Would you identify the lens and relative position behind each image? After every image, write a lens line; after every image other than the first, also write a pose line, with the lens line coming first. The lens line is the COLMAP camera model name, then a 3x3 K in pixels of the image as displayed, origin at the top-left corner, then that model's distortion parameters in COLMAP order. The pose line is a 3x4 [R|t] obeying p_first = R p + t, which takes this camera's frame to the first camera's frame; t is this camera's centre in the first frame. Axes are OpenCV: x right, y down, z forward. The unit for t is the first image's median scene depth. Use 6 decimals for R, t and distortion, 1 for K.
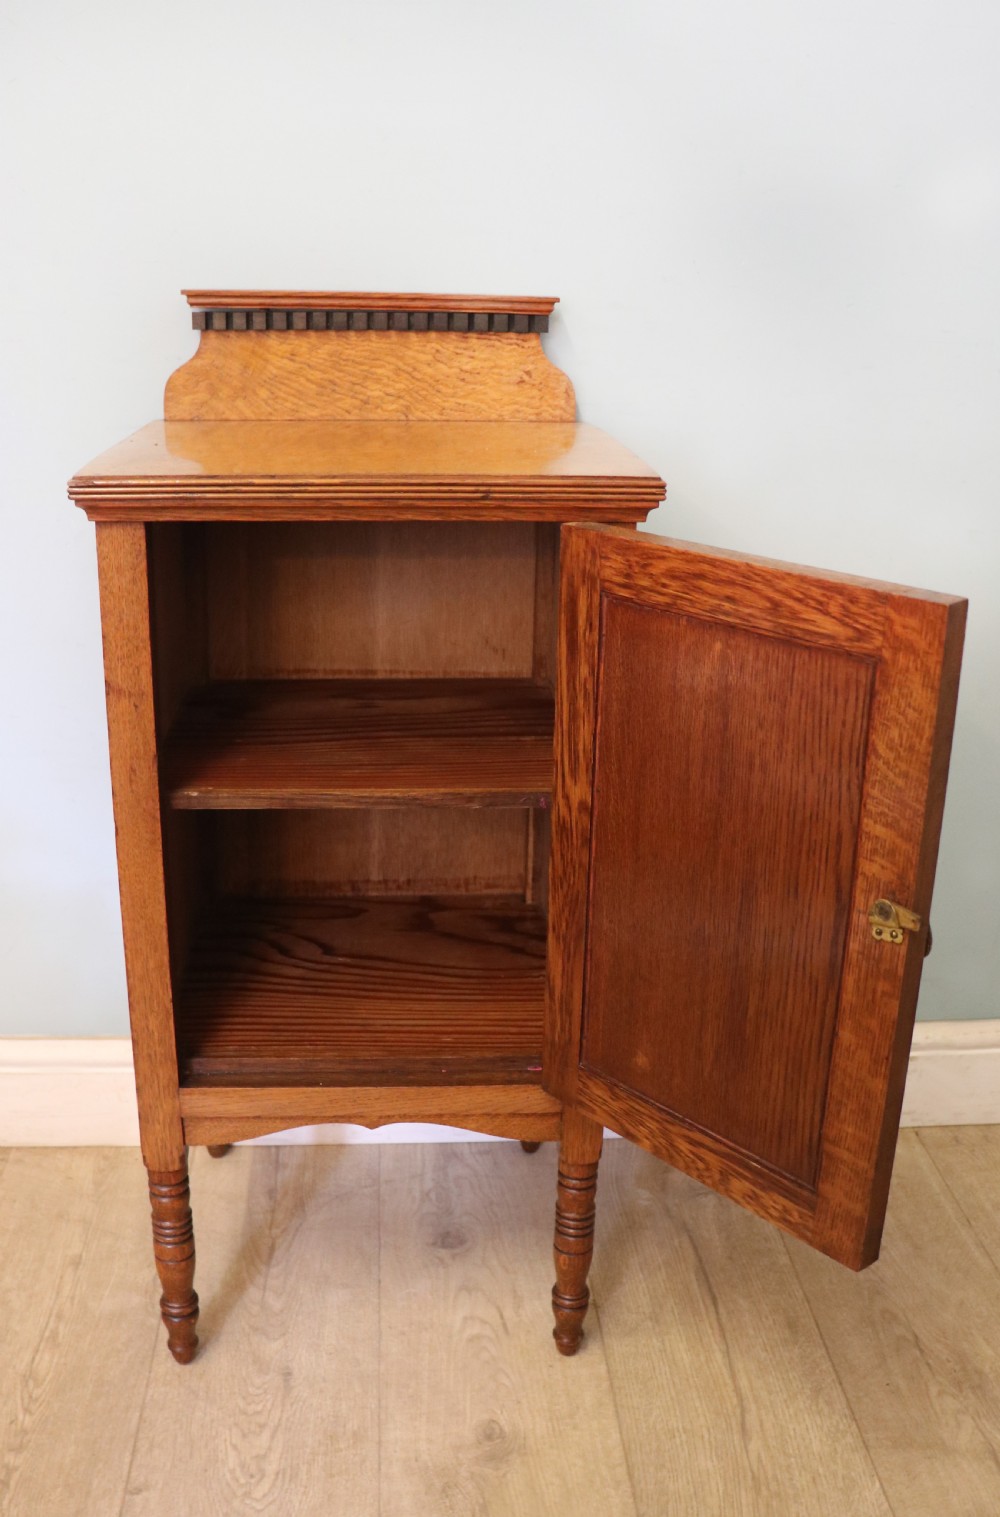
lens RADIAL K [[1431.2, 0, 475.3], [0, 1431.2, 754.9], [0, 0, 1]] dist [-0.184417, 0.148378]
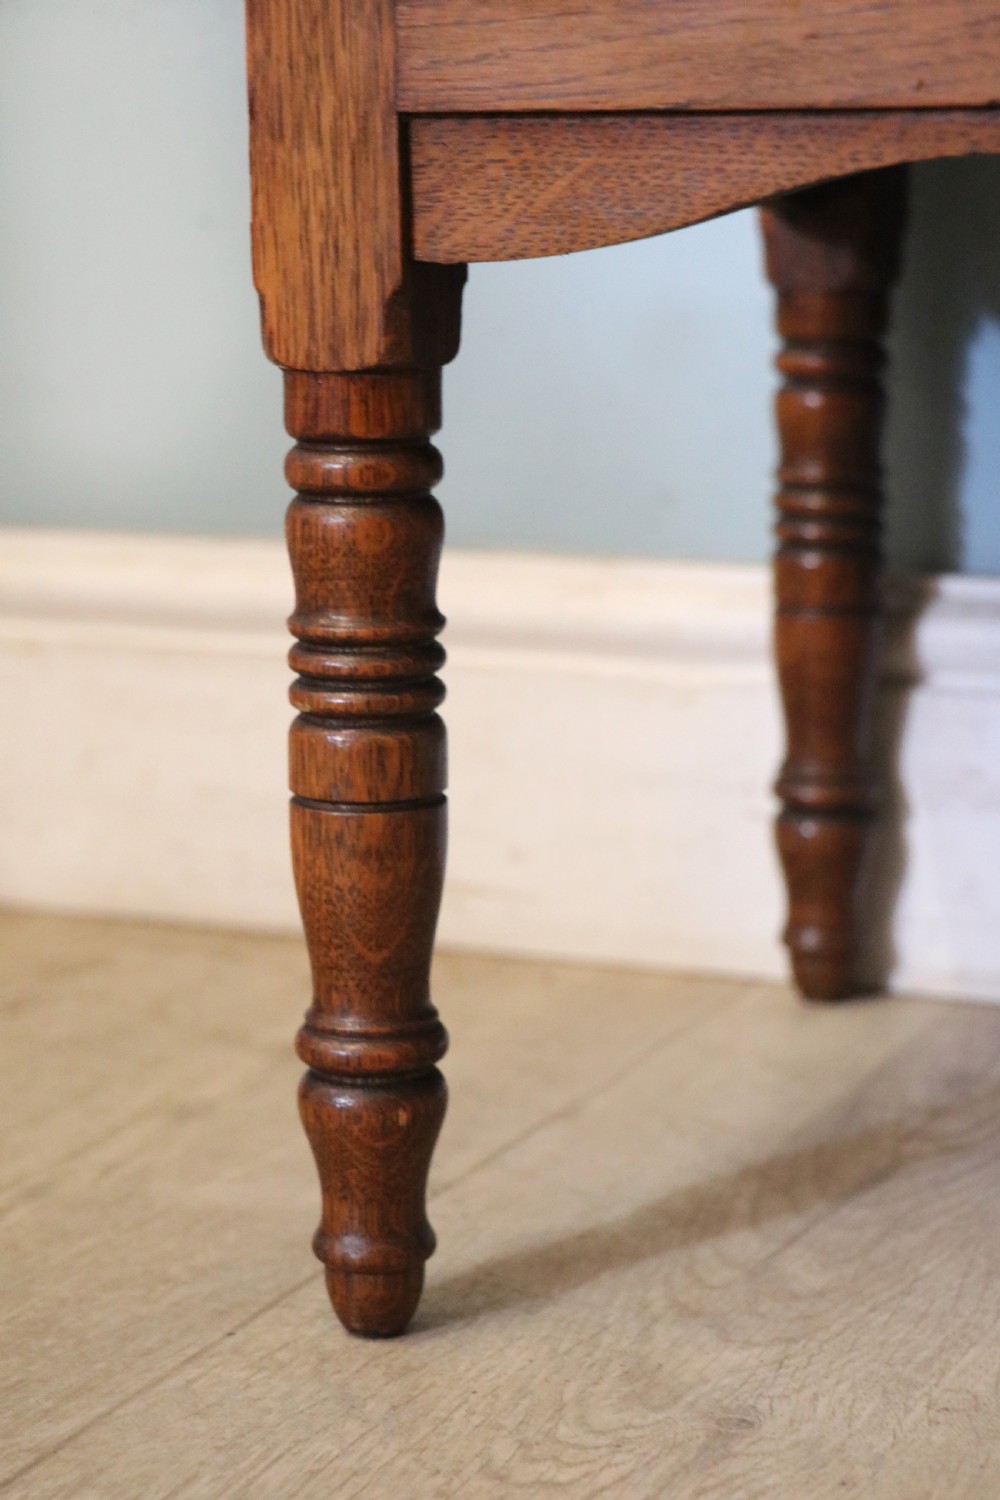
lens RADIAL K [[3500.7, 0, 462.4], [0, 3500.7, 752.2], [0, 0, 1]] dist [0.109605, 0.456512]
pose [[0.882272, 0.059668, -0.466942, 0.098502], [-0.130444, 0.984079, -0.120720, 0.424645], [0.452305, 0.167418, 0.876009, 0.446392]]
